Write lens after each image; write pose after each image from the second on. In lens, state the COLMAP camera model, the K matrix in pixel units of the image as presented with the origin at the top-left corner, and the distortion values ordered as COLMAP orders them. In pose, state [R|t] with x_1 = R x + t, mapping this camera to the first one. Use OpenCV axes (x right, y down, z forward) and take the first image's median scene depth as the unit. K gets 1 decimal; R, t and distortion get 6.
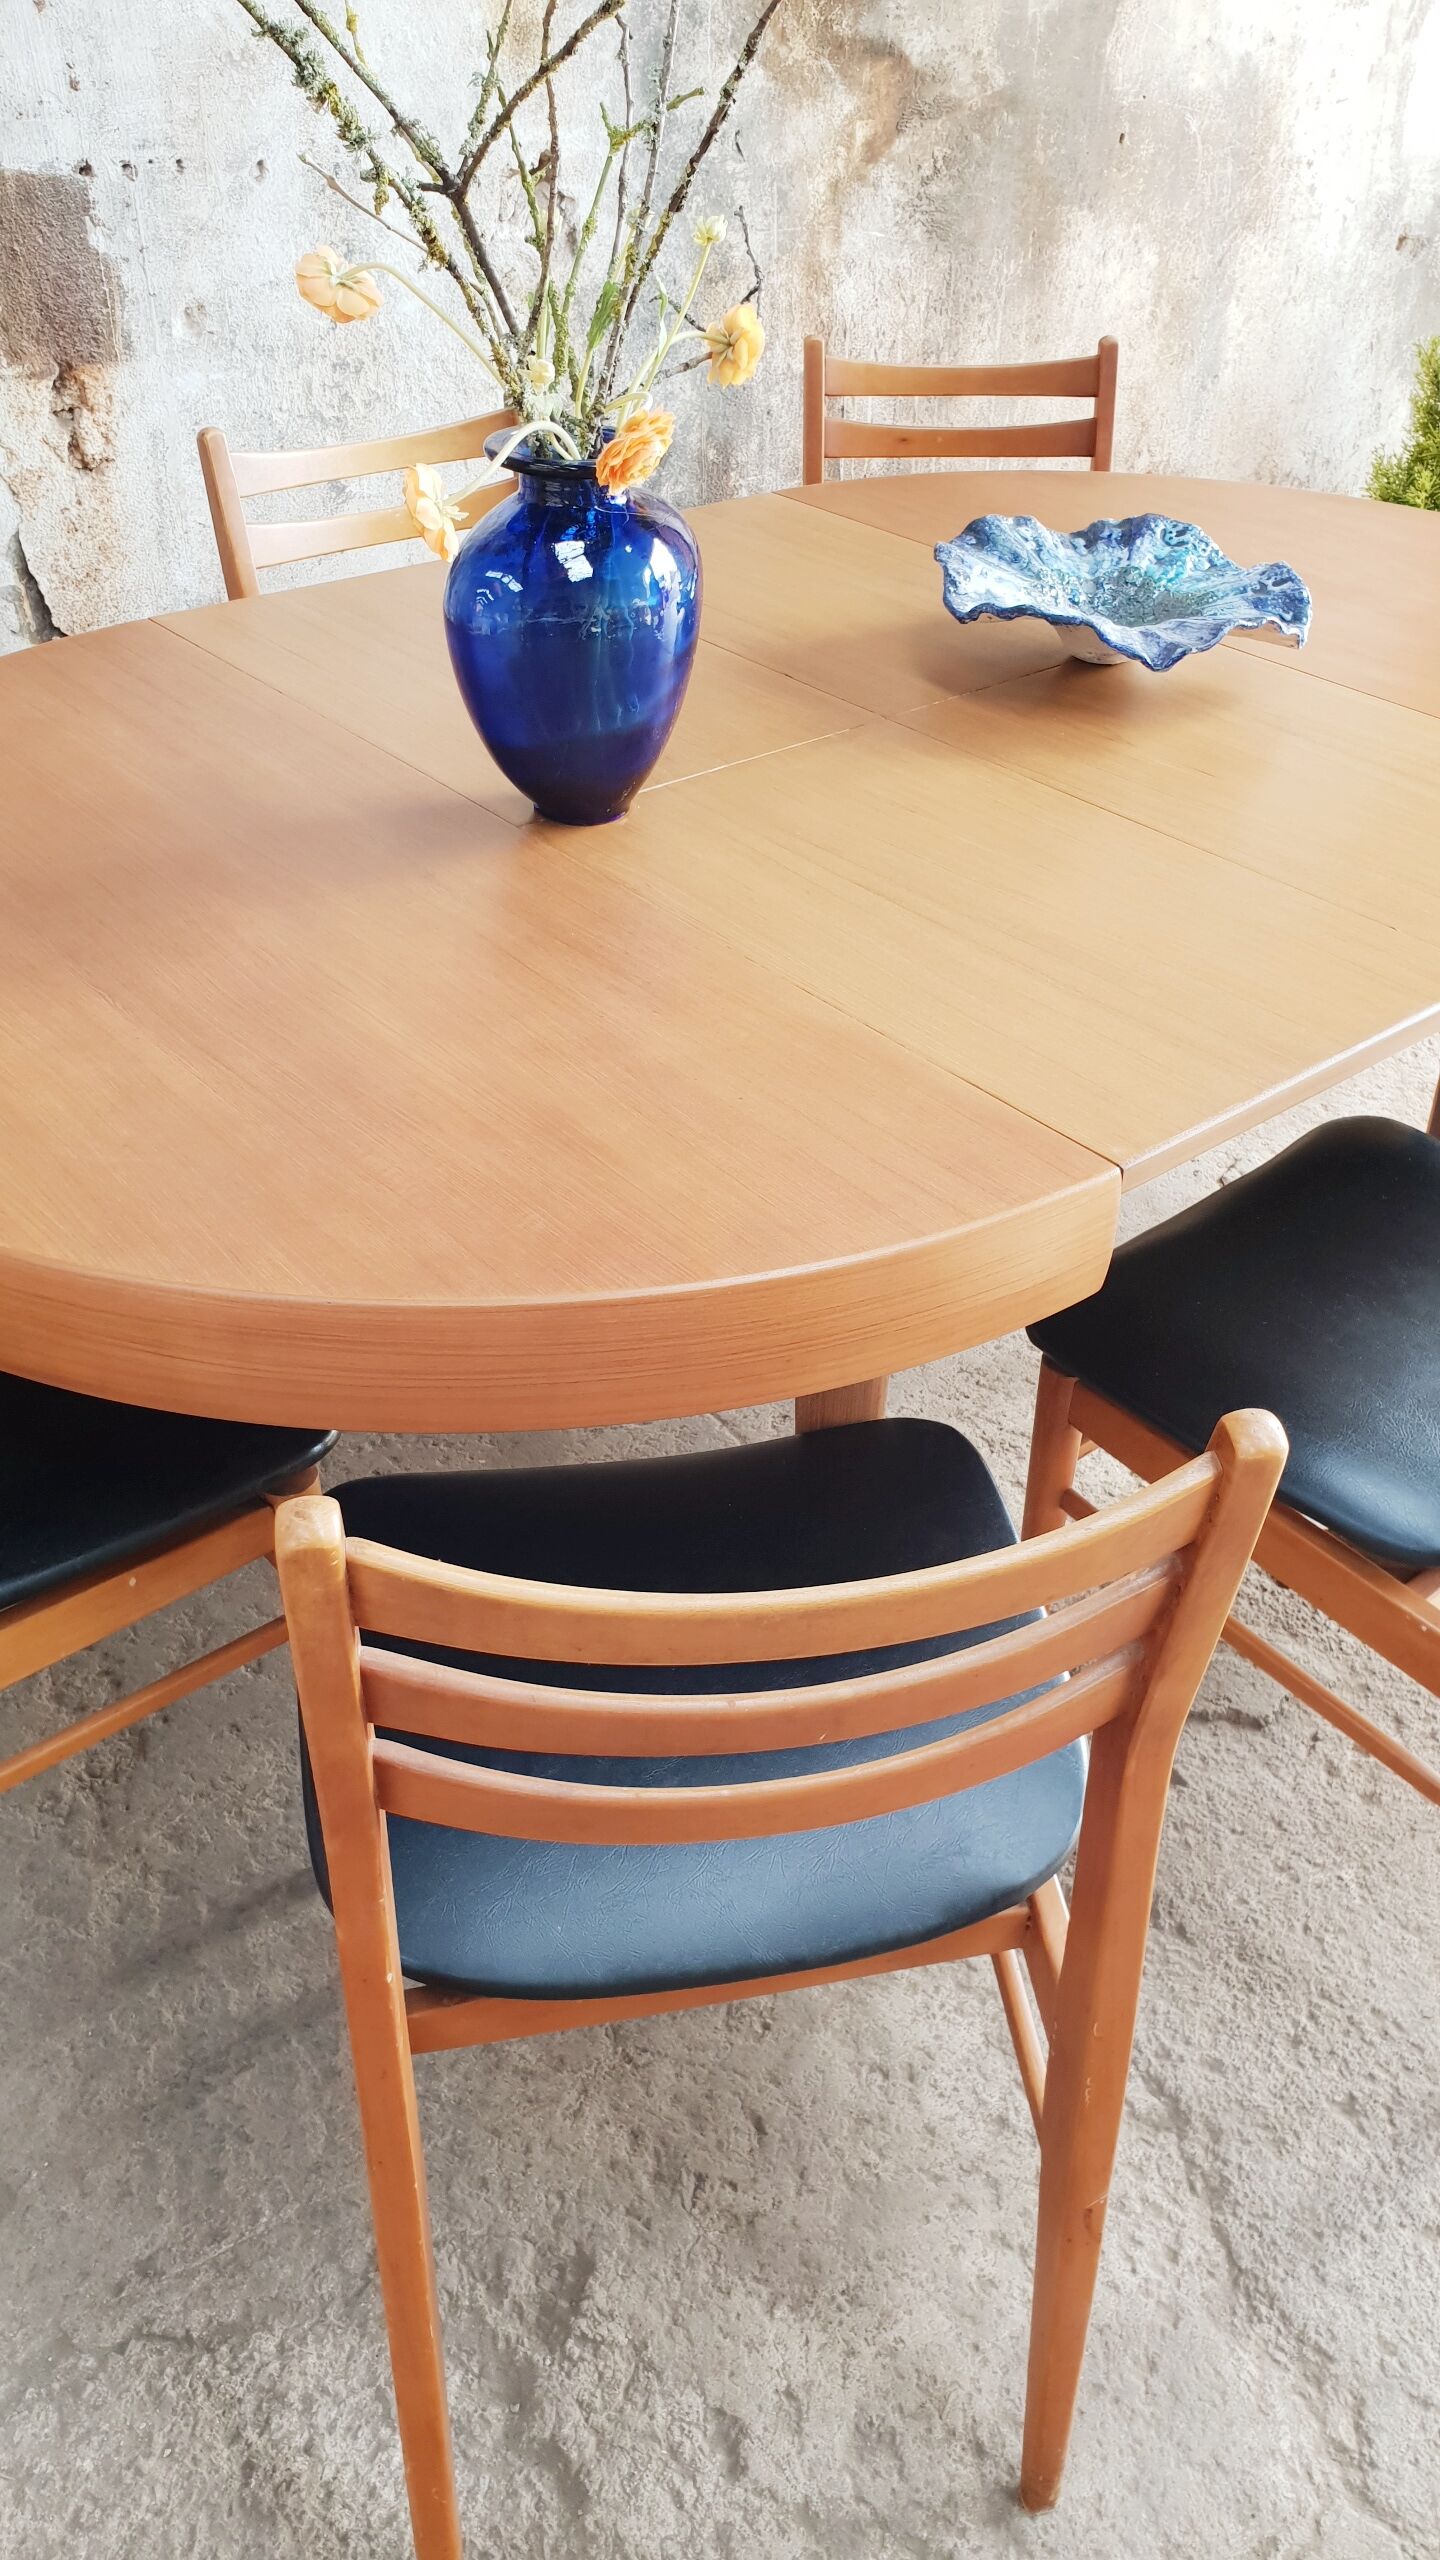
lens RADIAL K [[2006.5, 0, 773.6], [0, 2006.5, 1267.7], [0, 0, 1]] dist [-0.012812, 0.035570]
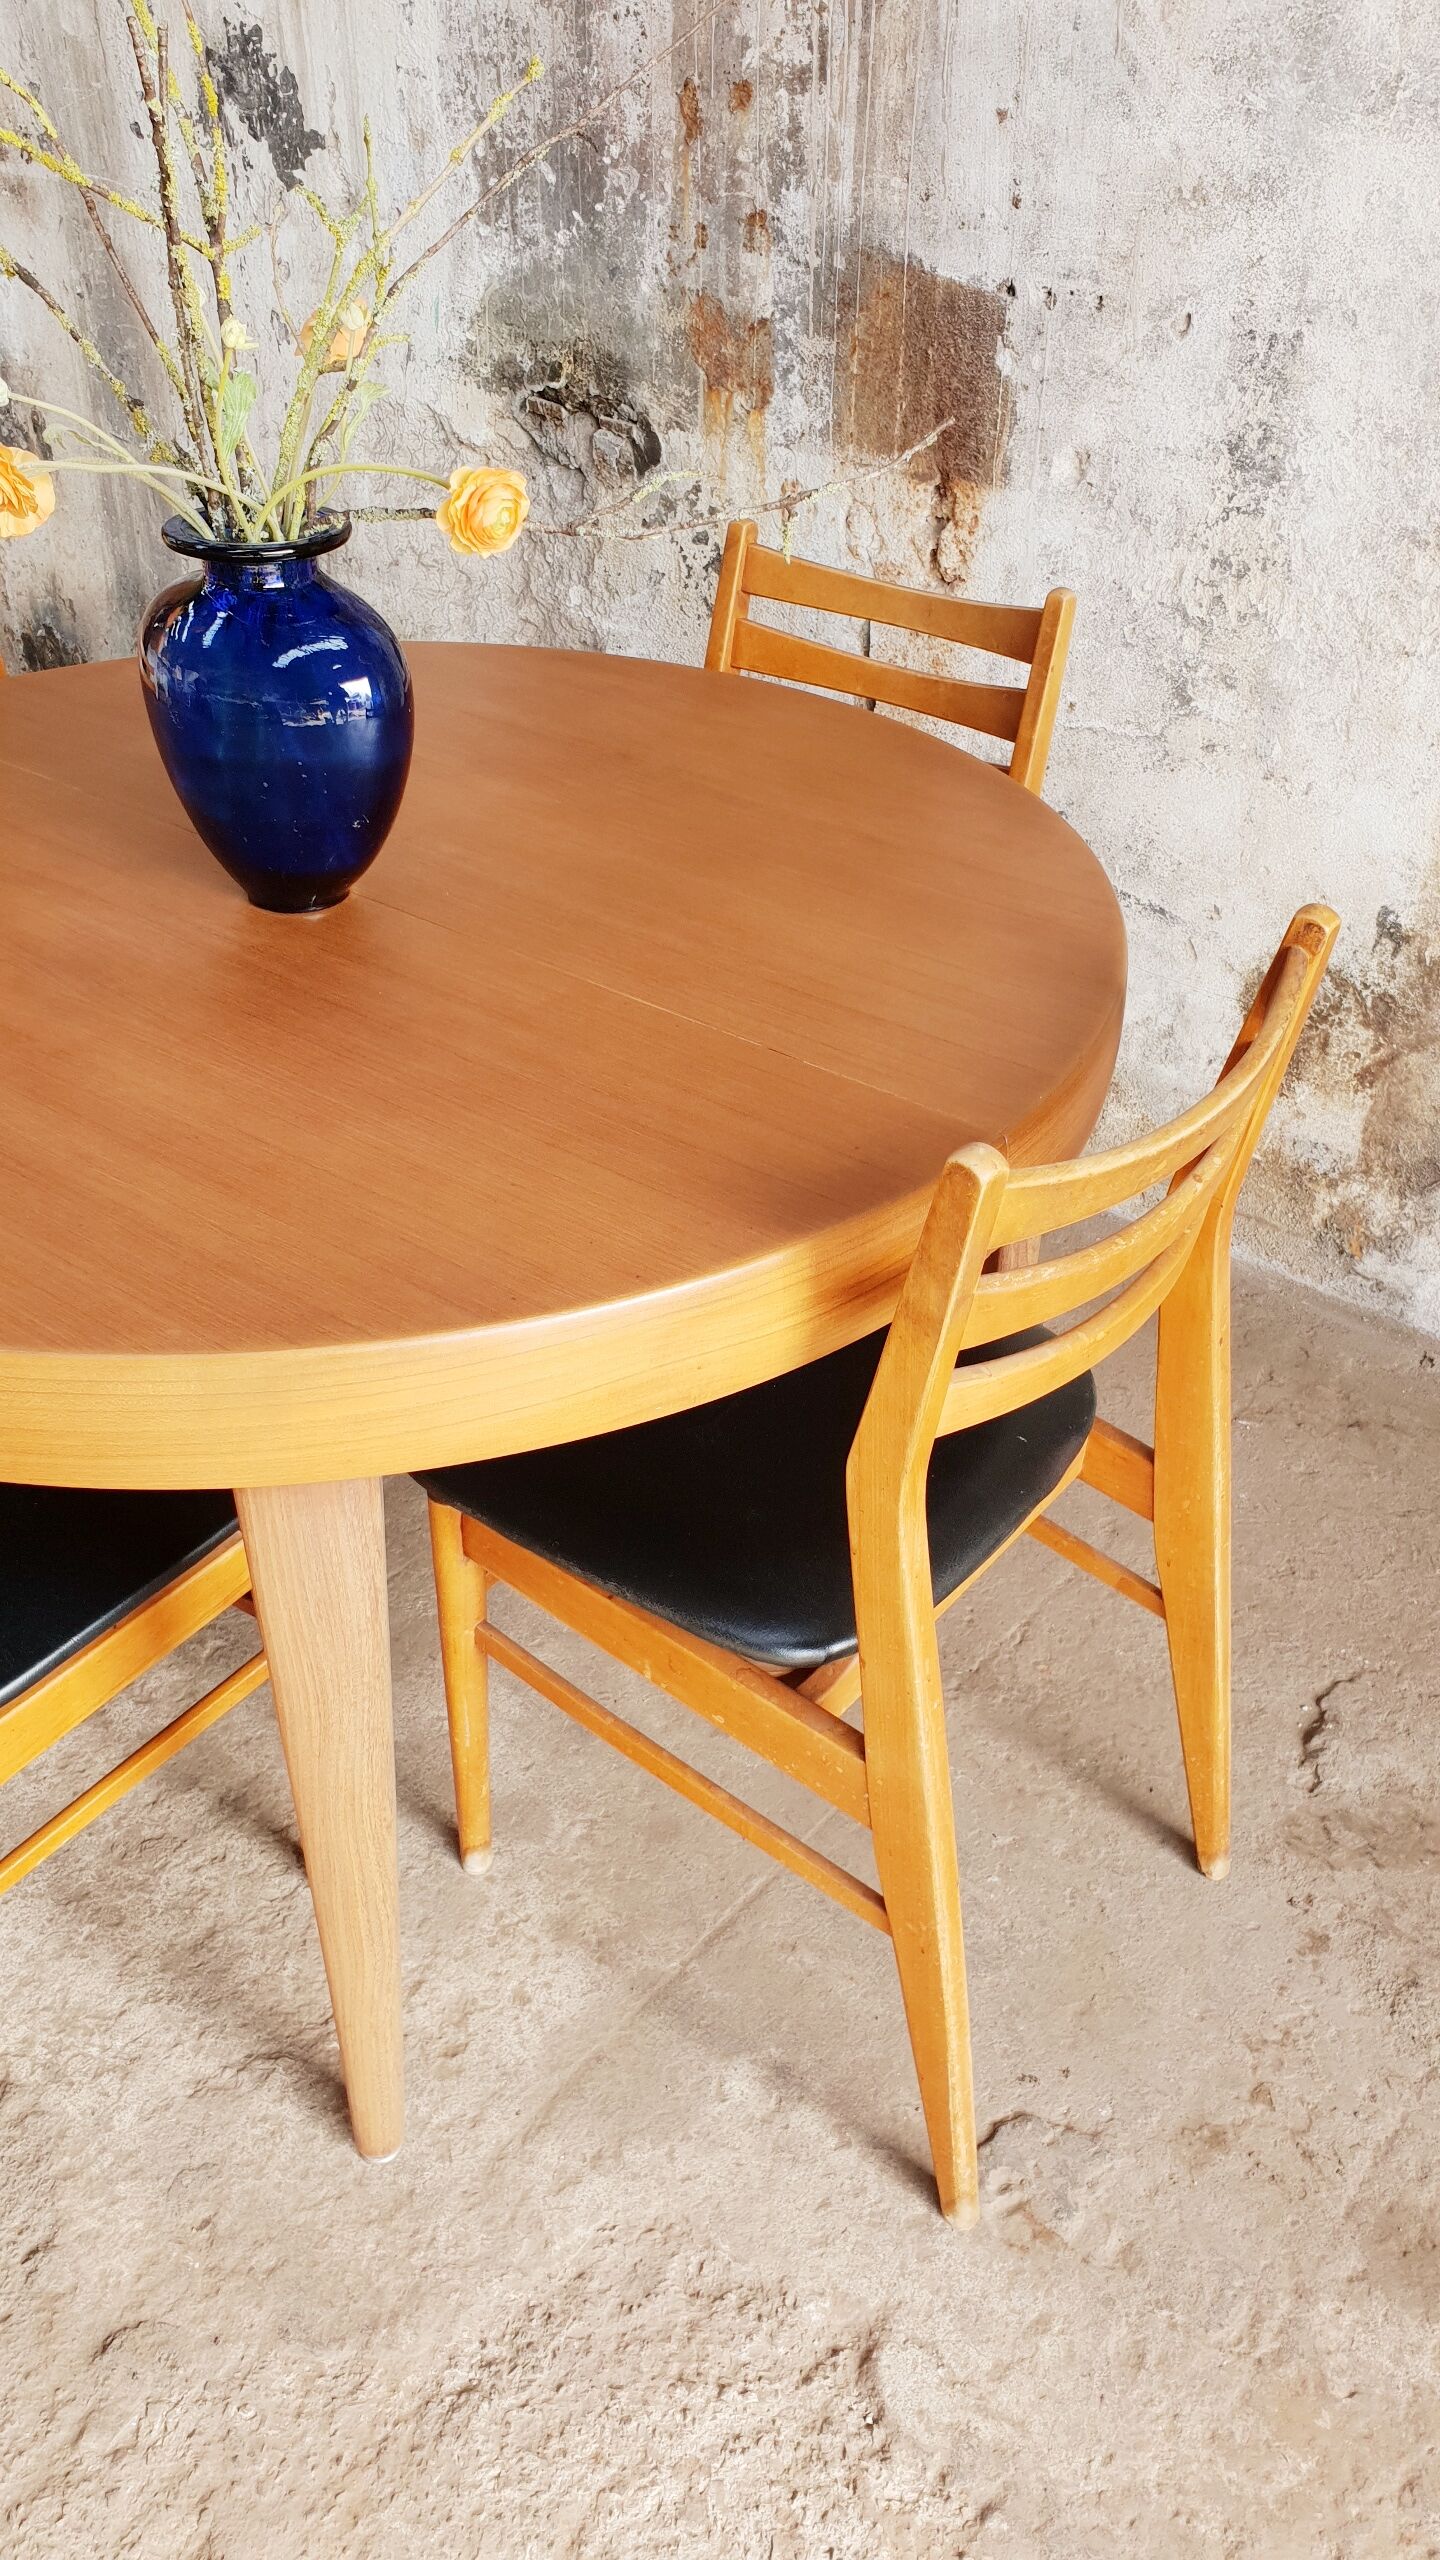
lens RADIAL K [[2006.5, 0, 739.4], [0, 2006.5, 1263.4], [0, 0, 1]] dist [-0.012812, 0.035570]
pose [[0.250331, 0.523128, -0.814660, 0.595923], [-0.572055, 0.758779, 0.311462, -0.399894], [0.781081, 0.388062, 0.489204, 0.588923]]
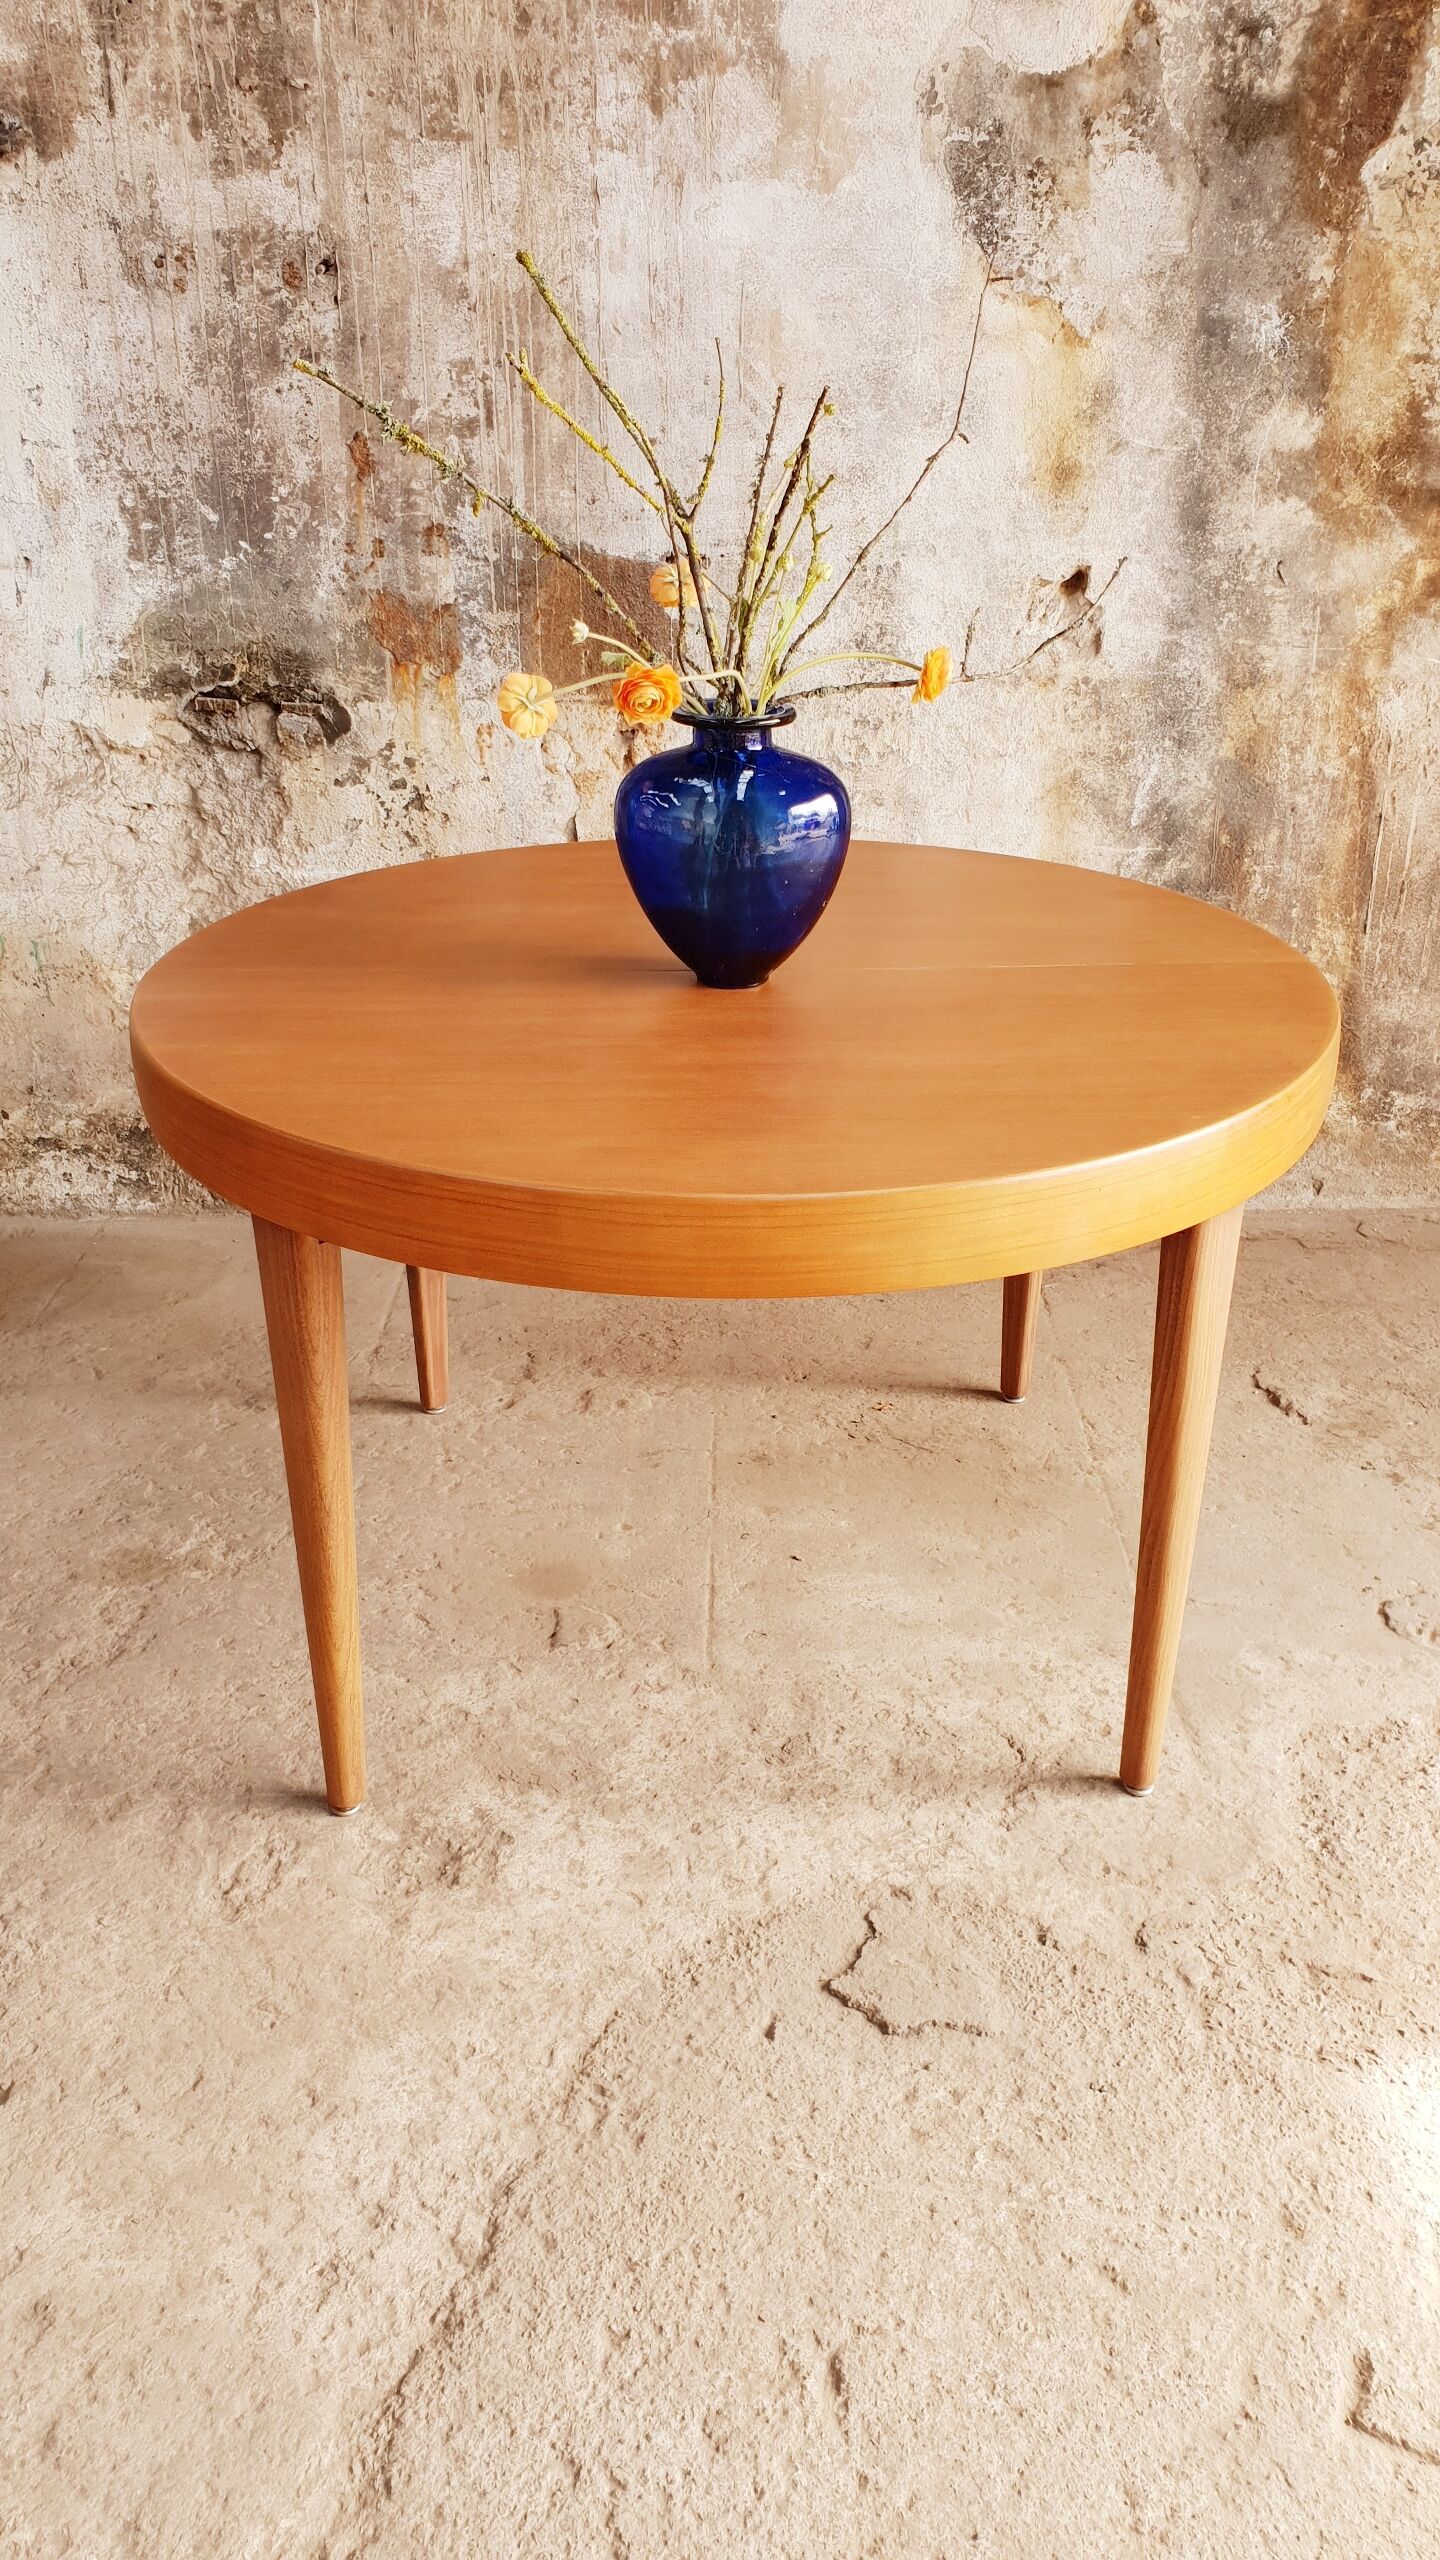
lens RADIAL K [[2006.5, 0, 762.7], [0, 2006.5, 1291.3], [0, 0, 1]] dist [-0.012812, 0.035570]
pose [[0.815059, 0.233680, -0.530163, 0.482553], [-0.325231, 0.941818, -0.084878, -0.007385], [0.479482, 0.241606, 0.843637, 0.042868]]
